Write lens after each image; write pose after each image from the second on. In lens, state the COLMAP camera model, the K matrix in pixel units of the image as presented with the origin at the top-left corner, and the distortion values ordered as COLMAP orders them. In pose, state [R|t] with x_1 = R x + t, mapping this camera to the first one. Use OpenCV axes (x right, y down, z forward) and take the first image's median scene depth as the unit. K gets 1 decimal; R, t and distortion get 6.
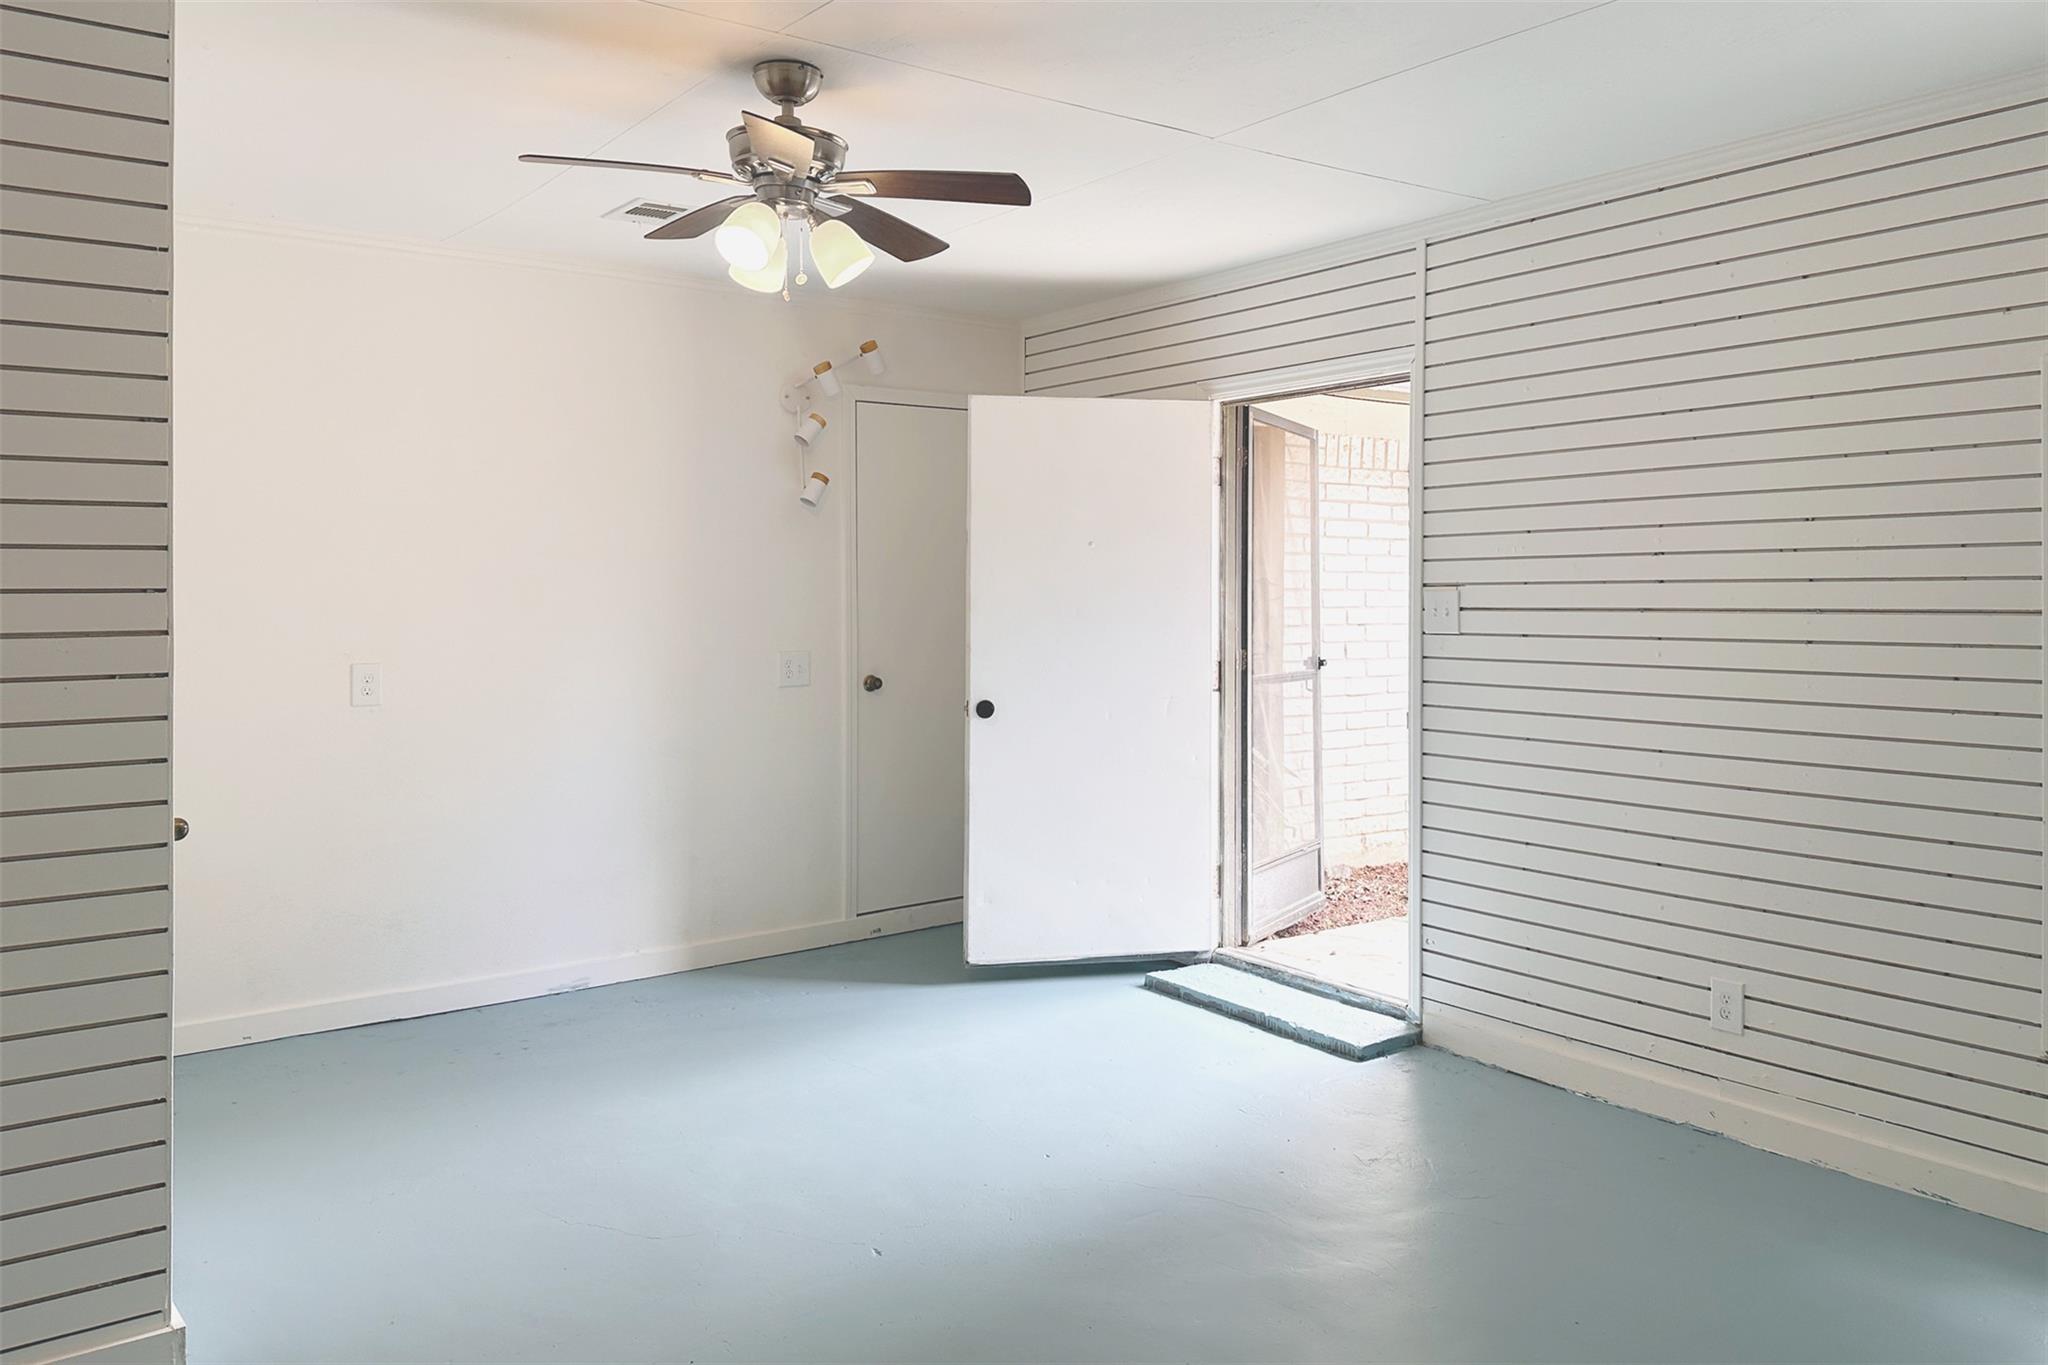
lens RADIAL K [[1518.5, 0, 1024.1], [0, 1518.5, 564.0], [0, 0, 1]] dist [0.089168, -0.002969]
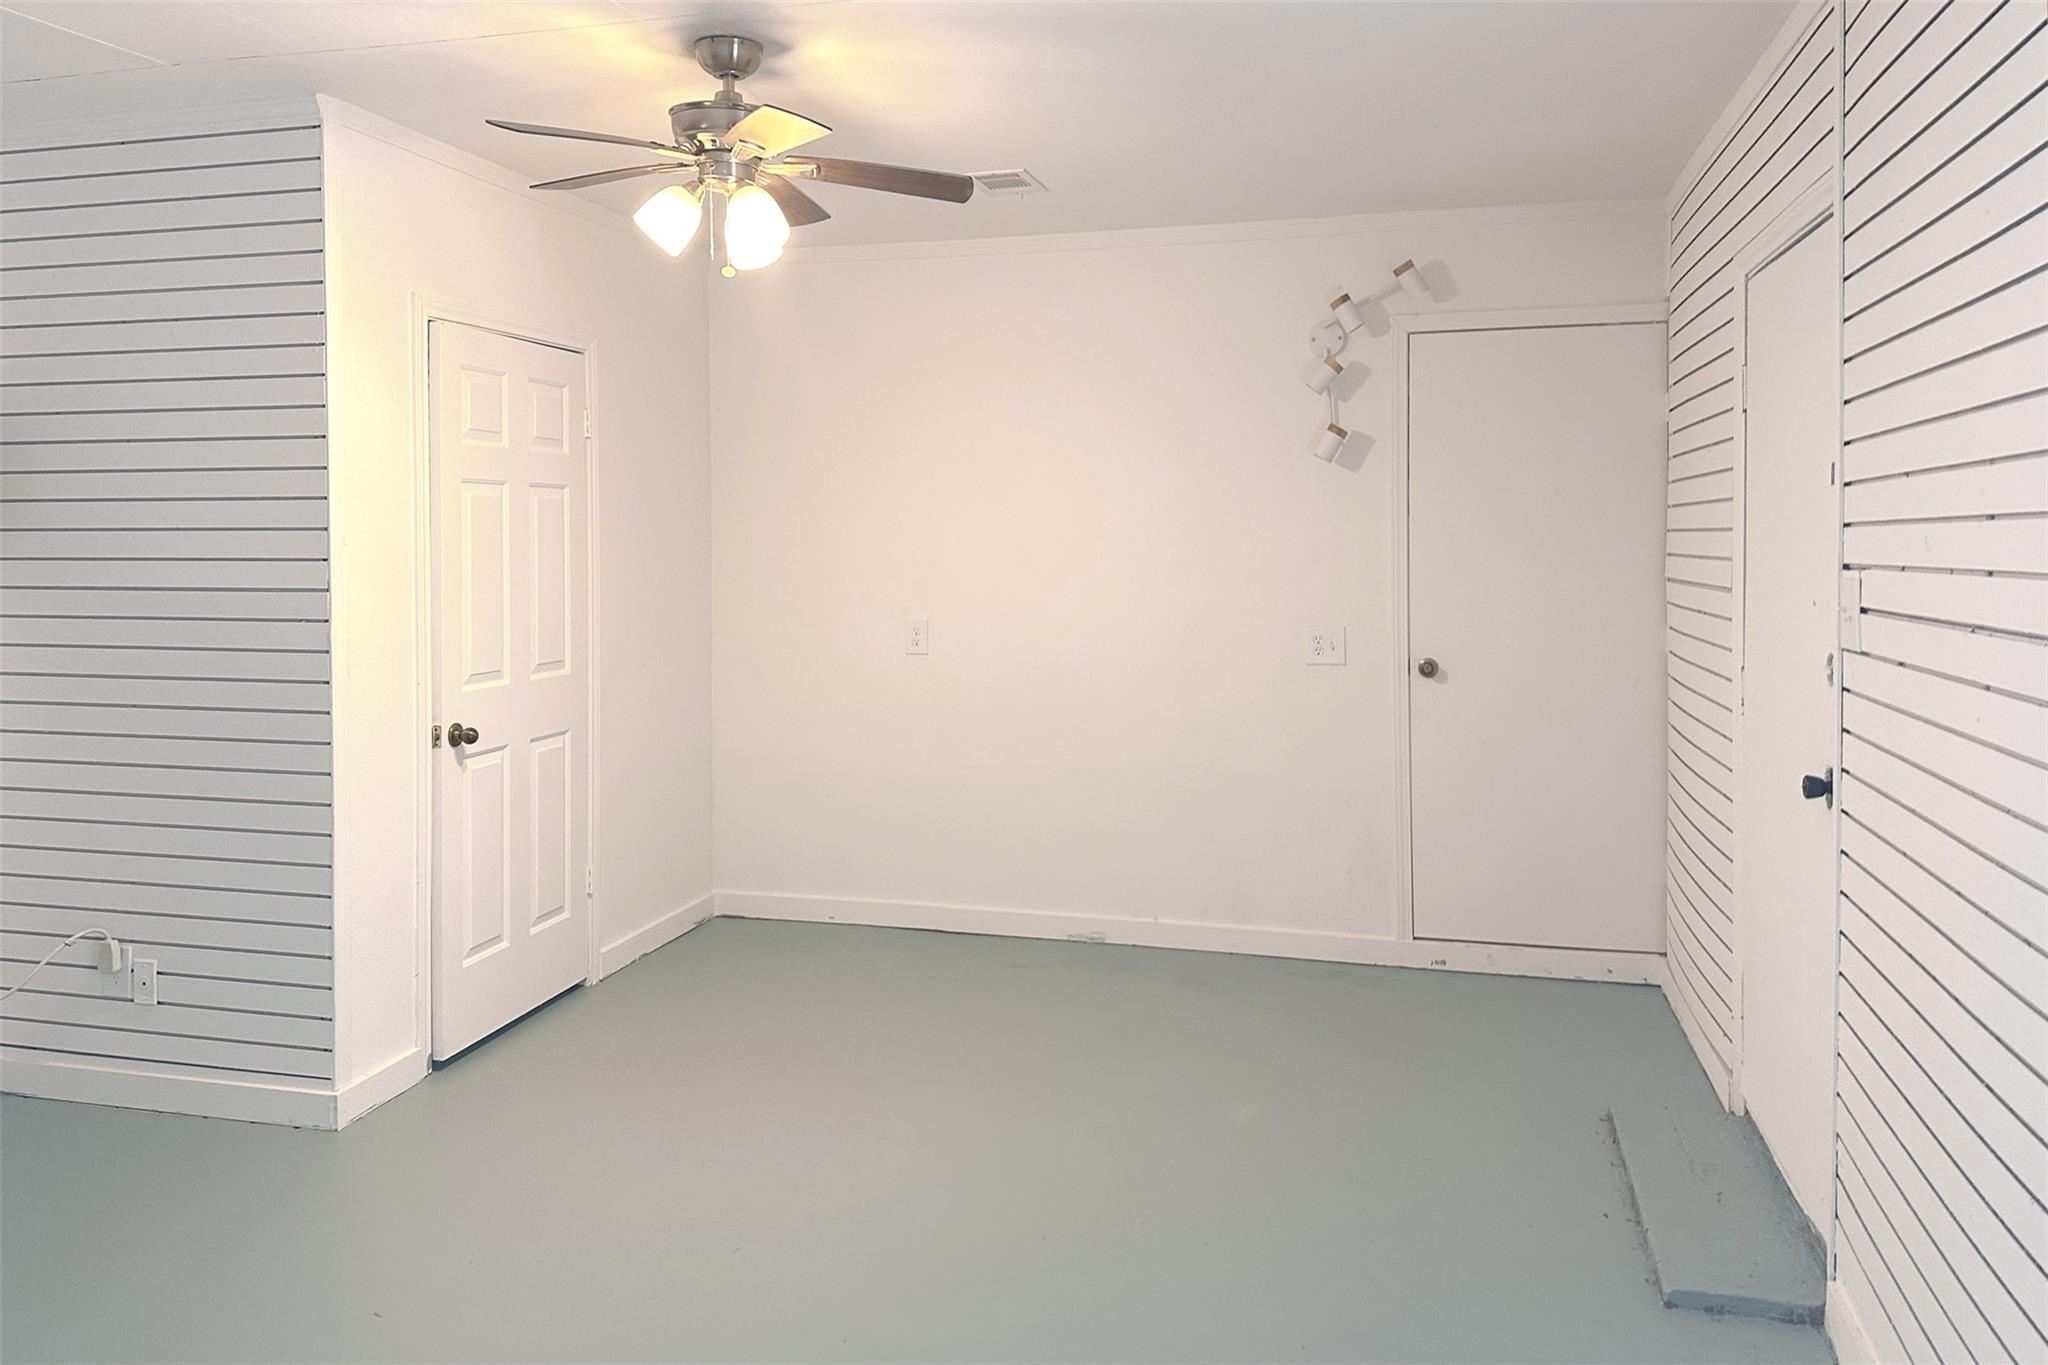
lens RADIAL K [[1518.5, 0, 1024.1], [0, 1518.5, 564.0], [0, 0, 1]] dist [0.089168, -0.002969]
pose [[0.605766, -0.003439, -0.795635, 0.588988], [0.016779, 0.999823, 0.008453, 0.013459], [0.795466, -0.018471, 0.605717, 0.415701]]
